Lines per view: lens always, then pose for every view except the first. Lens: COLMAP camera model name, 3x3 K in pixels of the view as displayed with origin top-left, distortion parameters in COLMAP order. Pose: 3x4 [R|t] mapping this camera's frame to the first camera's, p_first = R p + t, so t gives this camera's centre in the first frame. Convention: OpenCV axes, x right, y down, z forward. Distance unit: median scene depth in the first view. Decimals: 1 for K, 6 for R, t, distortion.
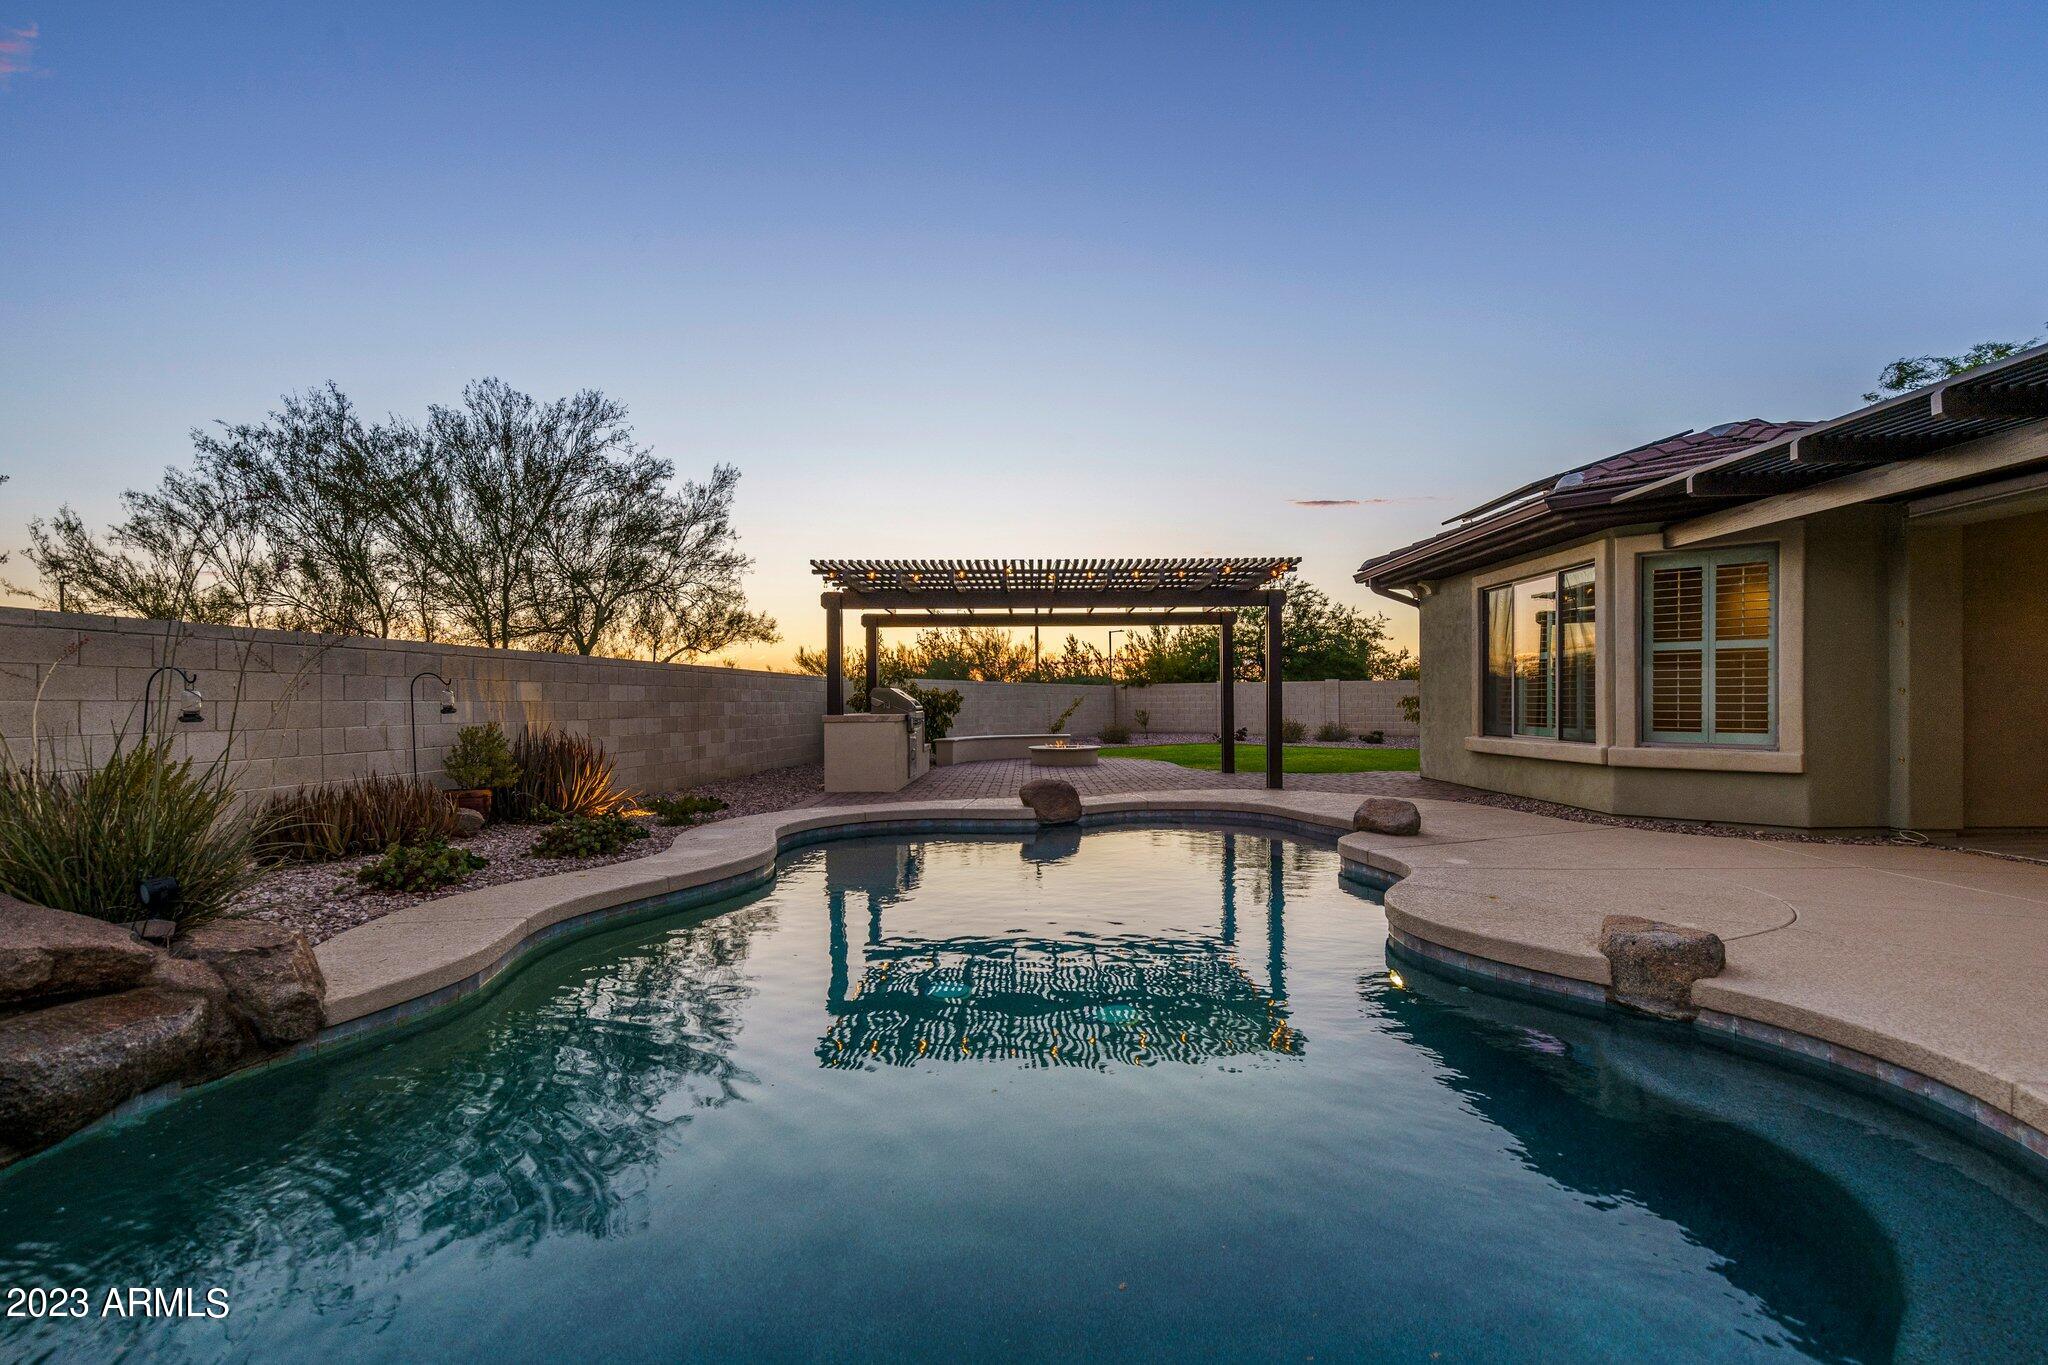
lens RADIAL K [[952.3, 0, 1057.8], [0, 952.3, 703.4], [0, 0, 1]] dist [0.010300, -0.000060]
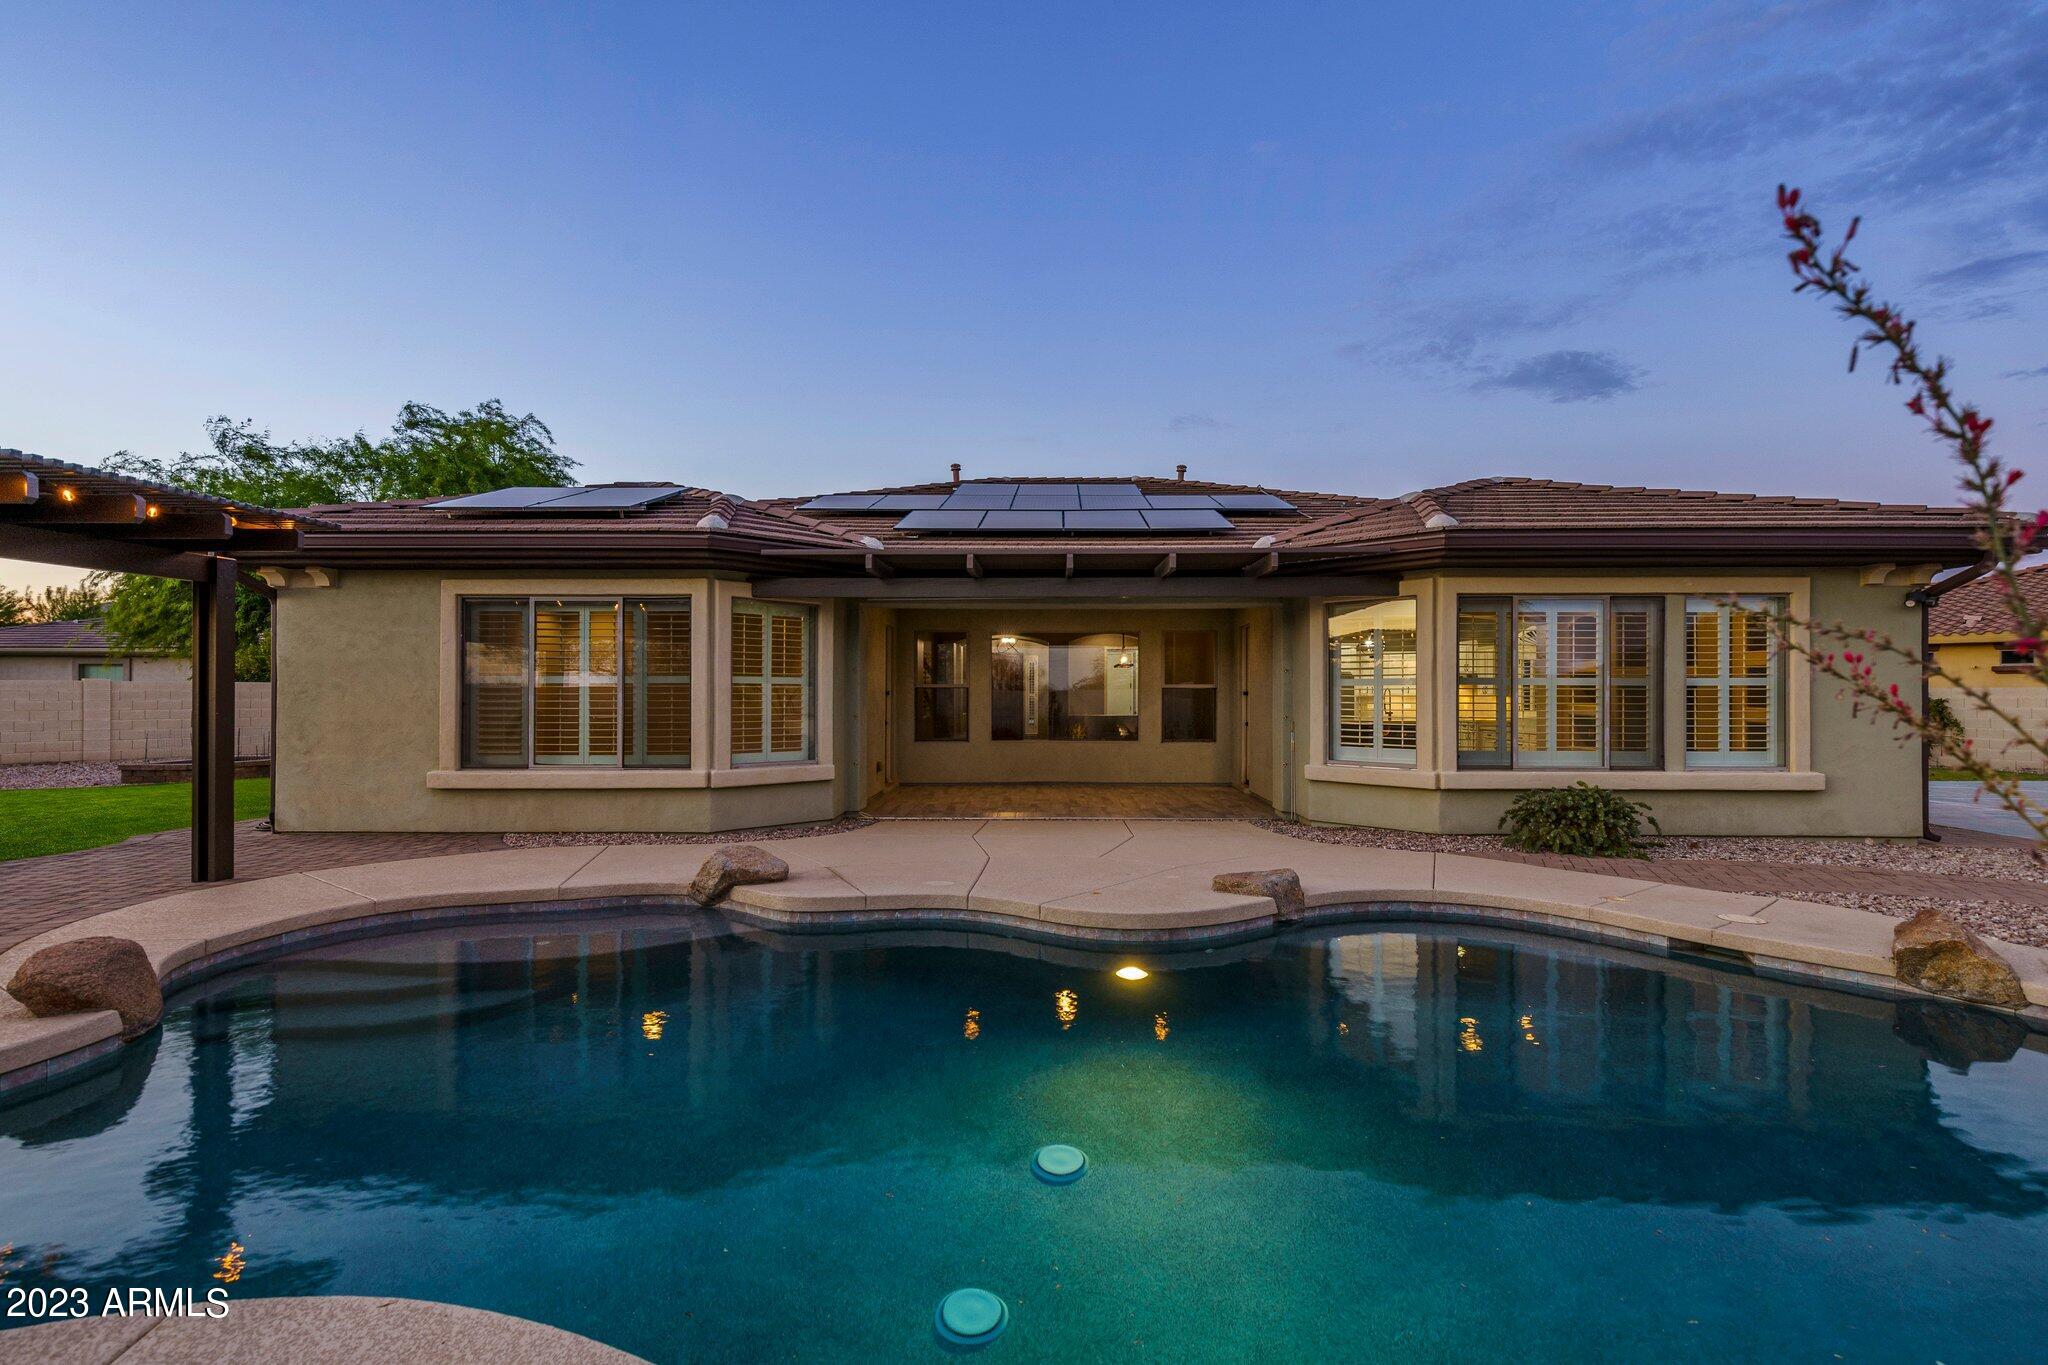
lens RADIAL K [[928.0, 0, 1033.4], [0, 928.0, 685.2], [0, 0, 1]] dist [0.001619, -0.000394]
pose [[0.035261, 0.016159, 0.999247, -0.411348], [0.000570, 0.999869, -0.016189, -0.030338], [-0.999378, 0.001141, 0.035248, 0.528425]]
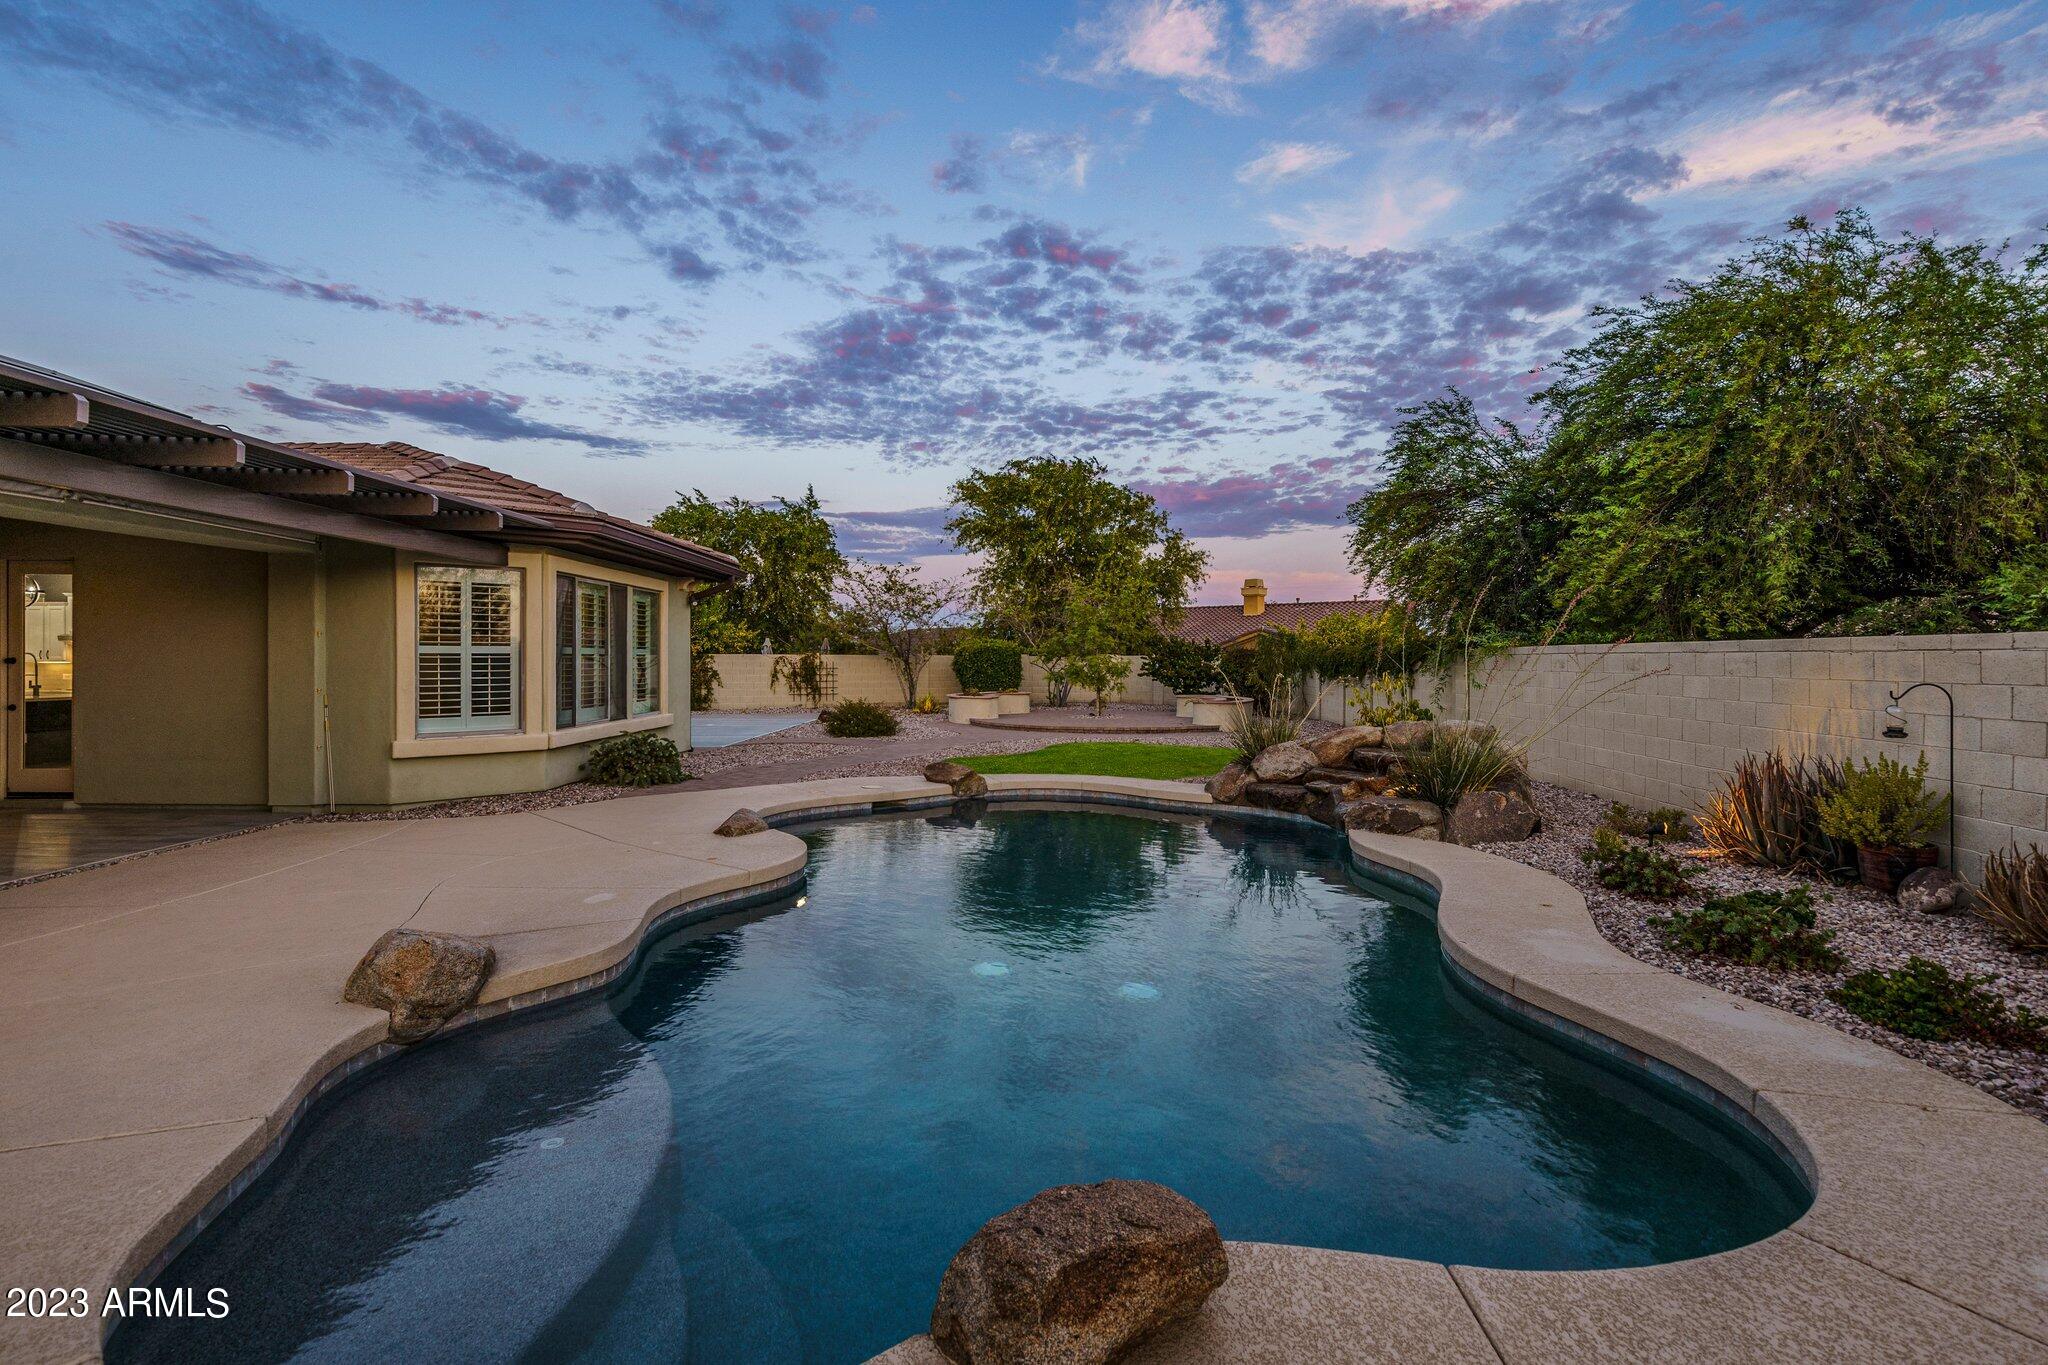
lens RADIAL K [[957.9, 0, 979.3], [0, 957.9, 655.0], [0, 0, 1]] dist [-0.000686, -0.000004]
pose [[-0.998454, 0.004925, 0.055358, 0.000270], [0.004851, 0.999987, -0.001475, -0.040084], [-0.055364, -0.001205, -0.998465, 1.171456]]
